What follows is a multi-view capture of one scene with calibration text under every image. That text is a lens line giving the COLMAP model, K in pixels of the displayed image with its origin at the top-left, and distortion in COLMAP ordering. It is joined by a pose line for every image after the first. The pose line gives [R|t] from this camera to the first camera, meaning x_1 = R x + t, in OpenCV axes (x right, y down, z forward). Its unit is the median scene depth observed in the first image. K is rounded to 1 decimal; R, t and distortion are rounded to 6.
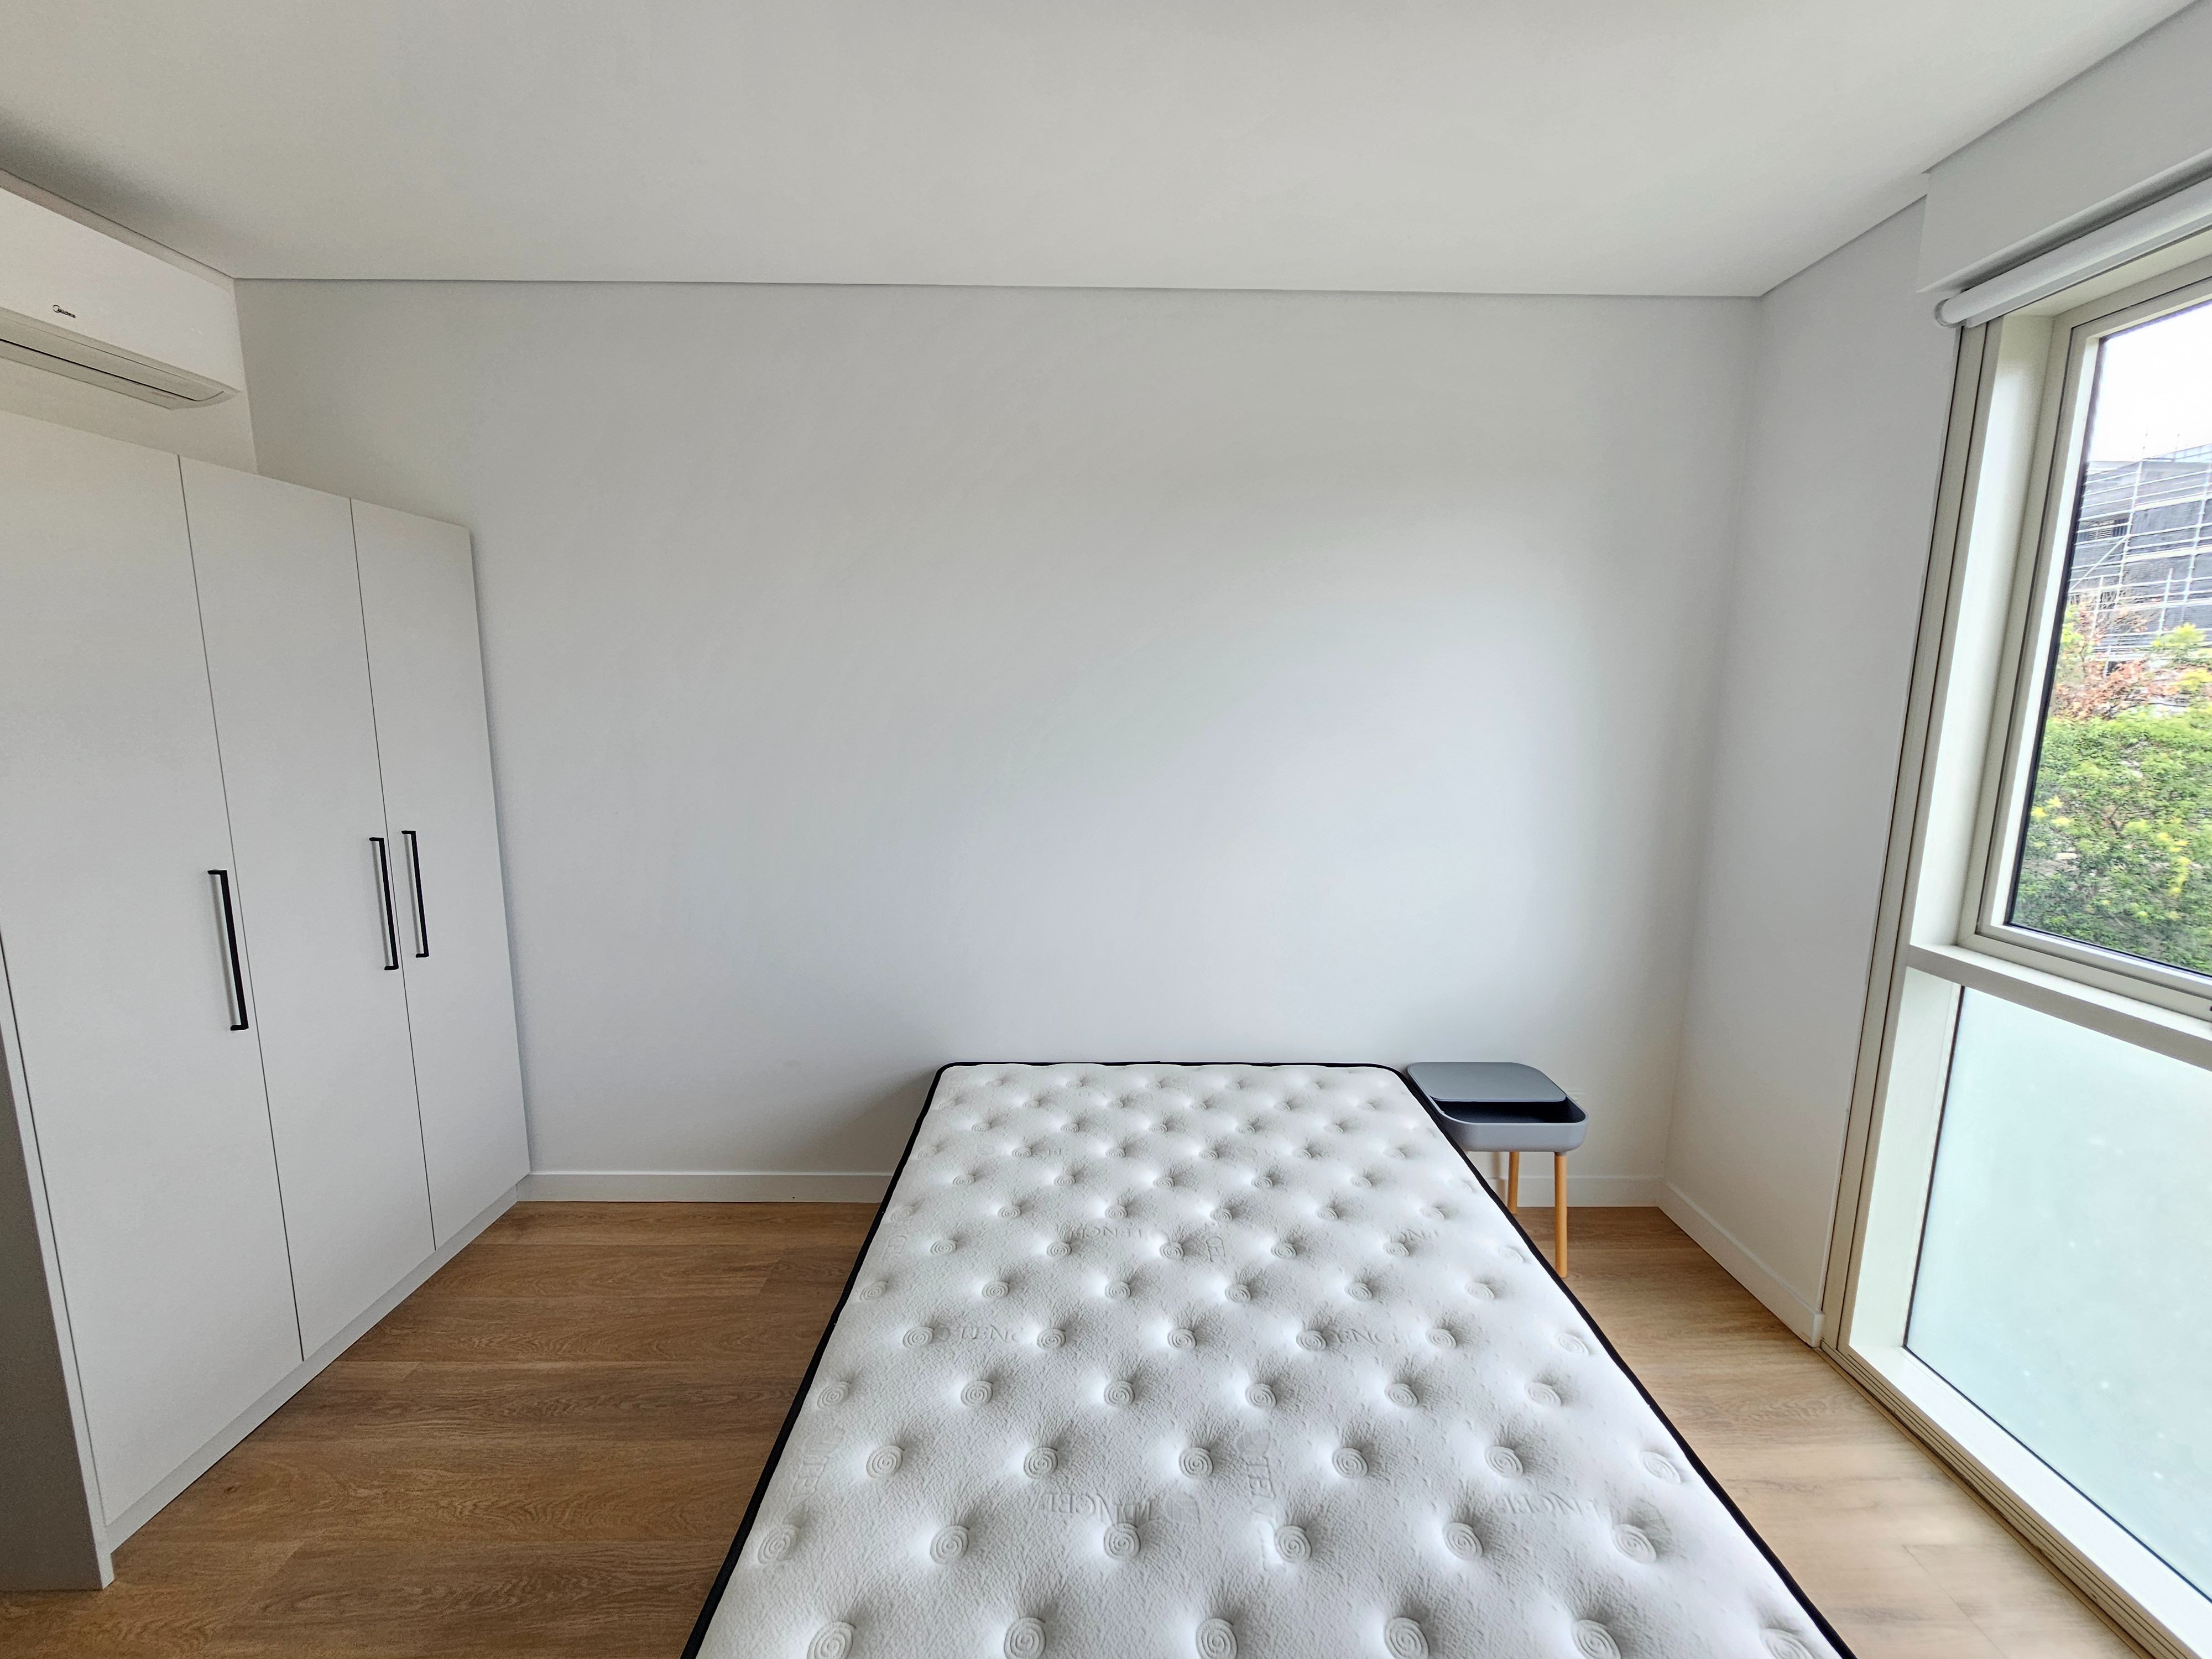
lens RADIAL K [[921.1, 0, 1110.7], [0, 921.1, 838.7], [0, 0, 1]] dist [0.000950, 0.000057]
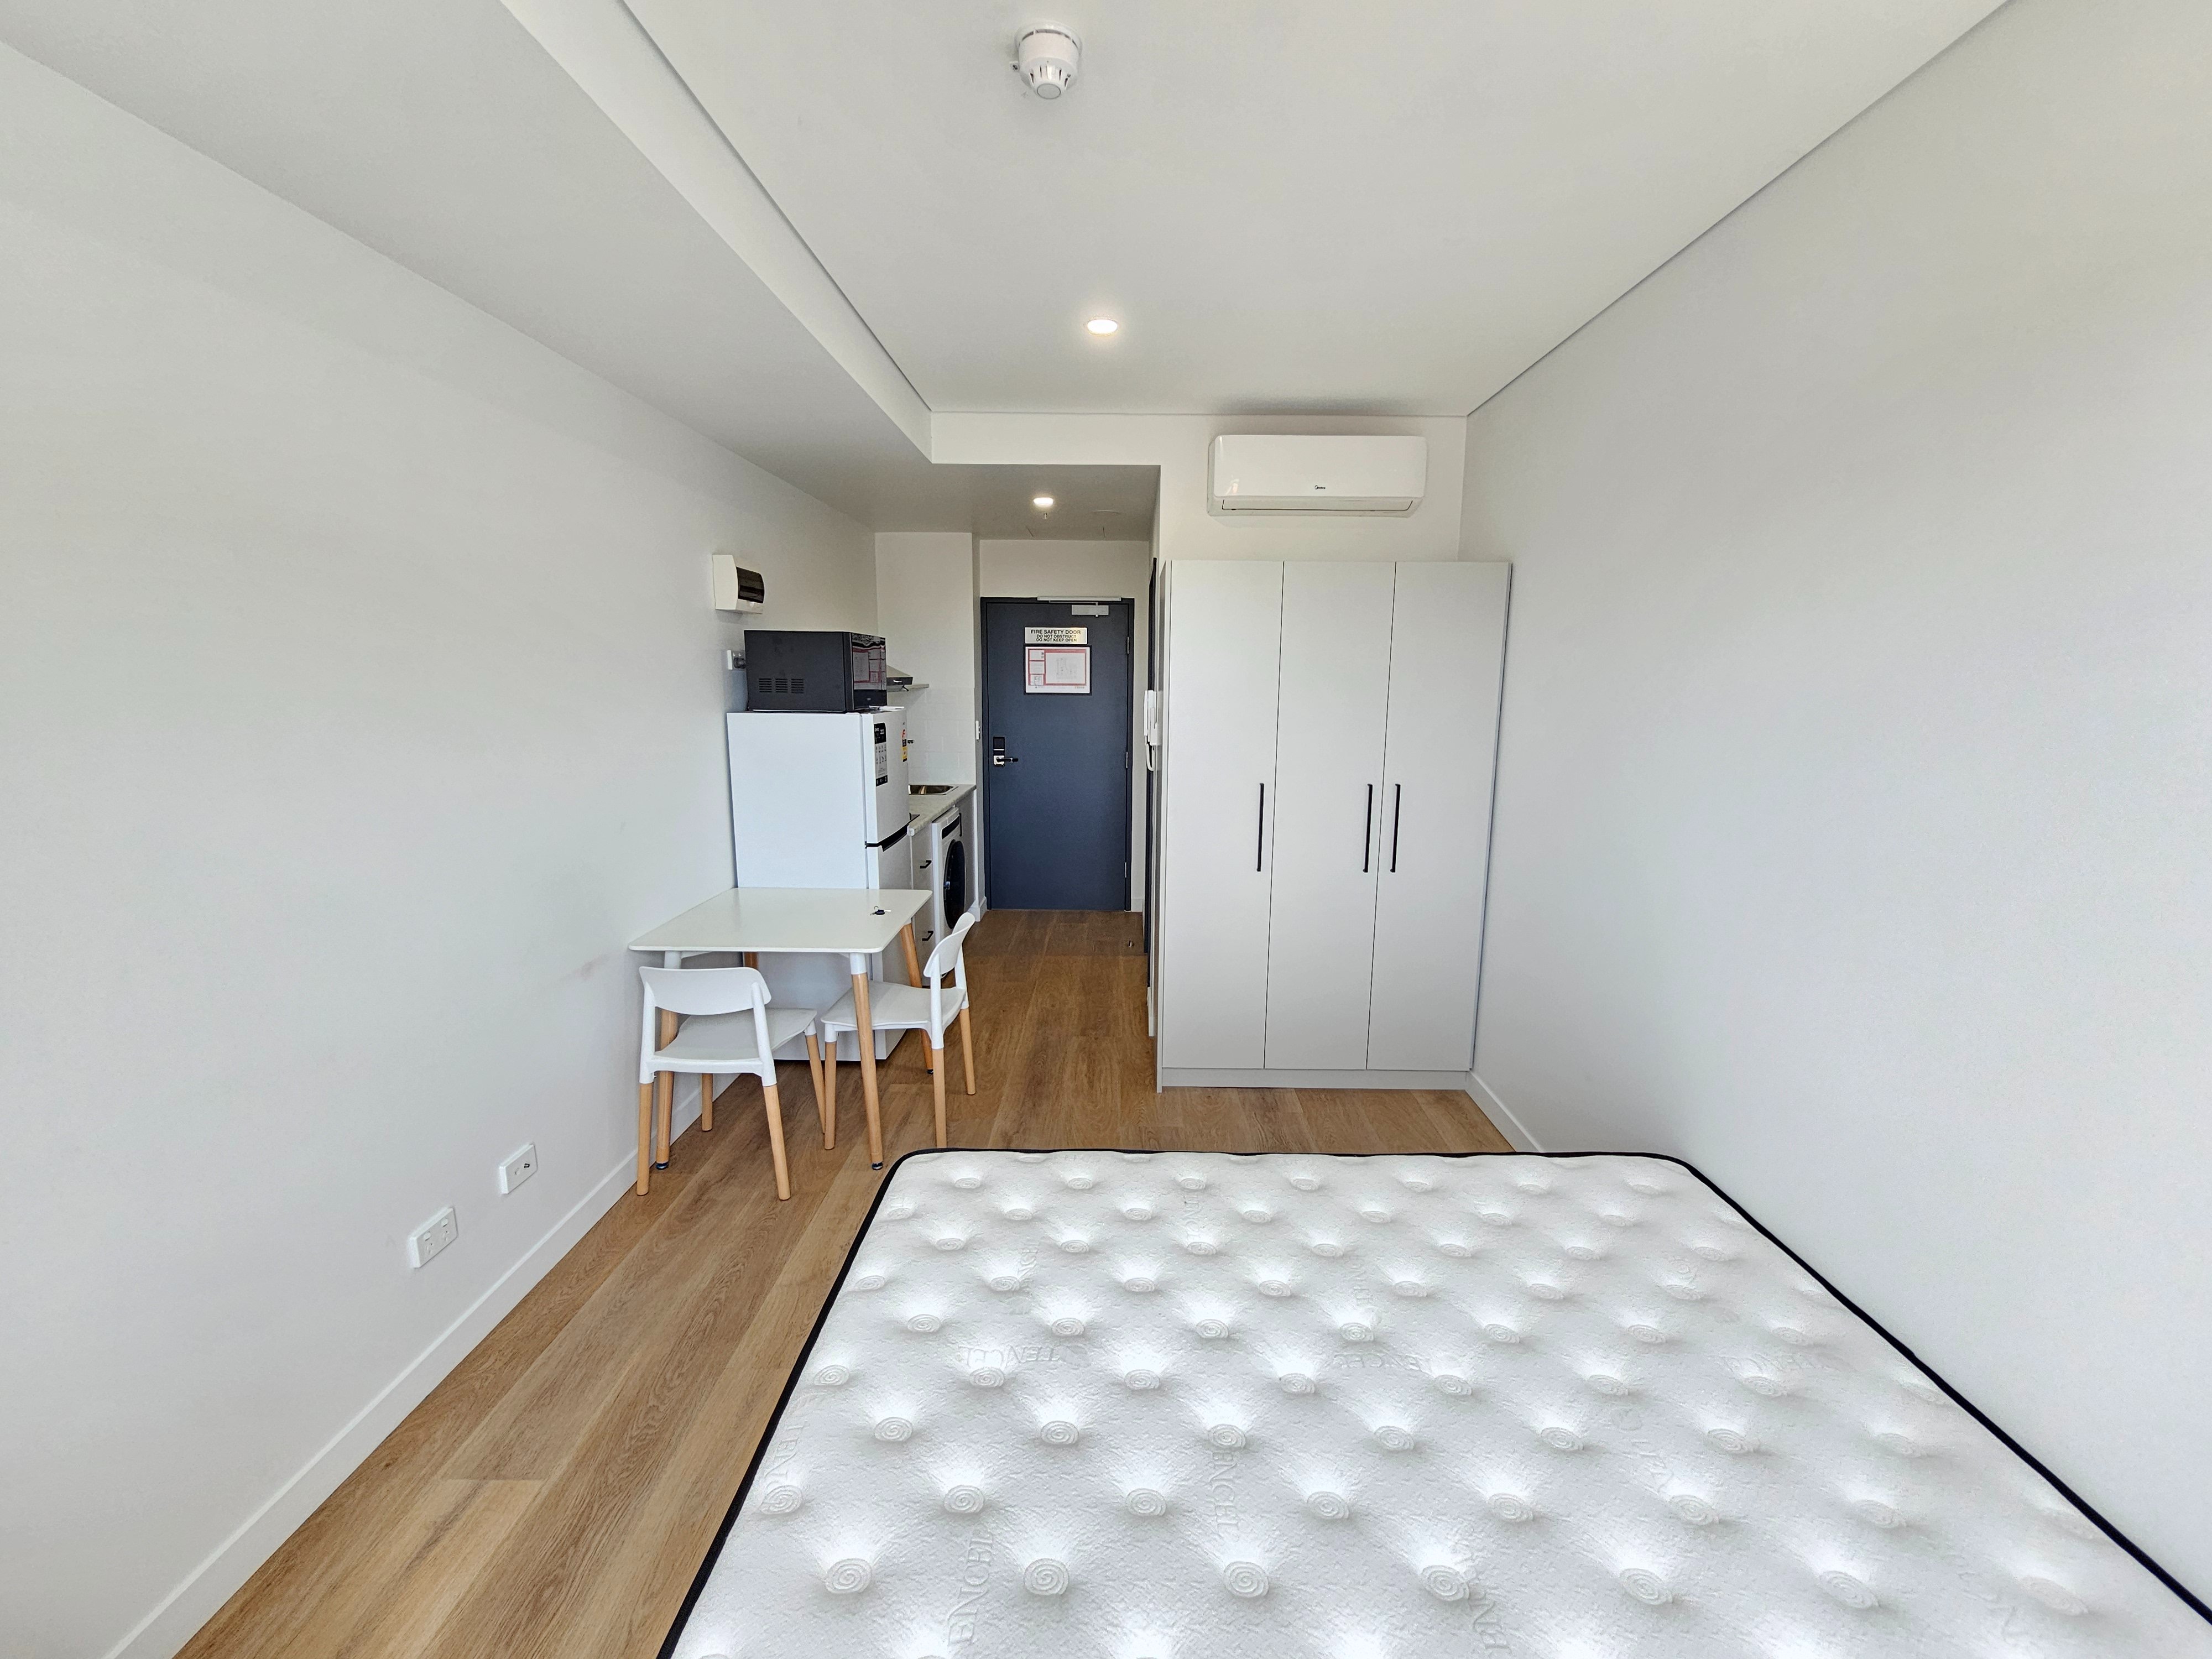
lens RADIAL K [[921.1, 0, 1105.9], [0, 921.1, 830.9], [0, 0, 1]] dist [0.000950, 0.000057]
pose [[-0.019881, 0.167279, -0.985709, 0.694400], [-0.172926, 0.970470, 0.168180, -0.100707], [0.984734, 0.173798, 0.009633, 0.543823]]
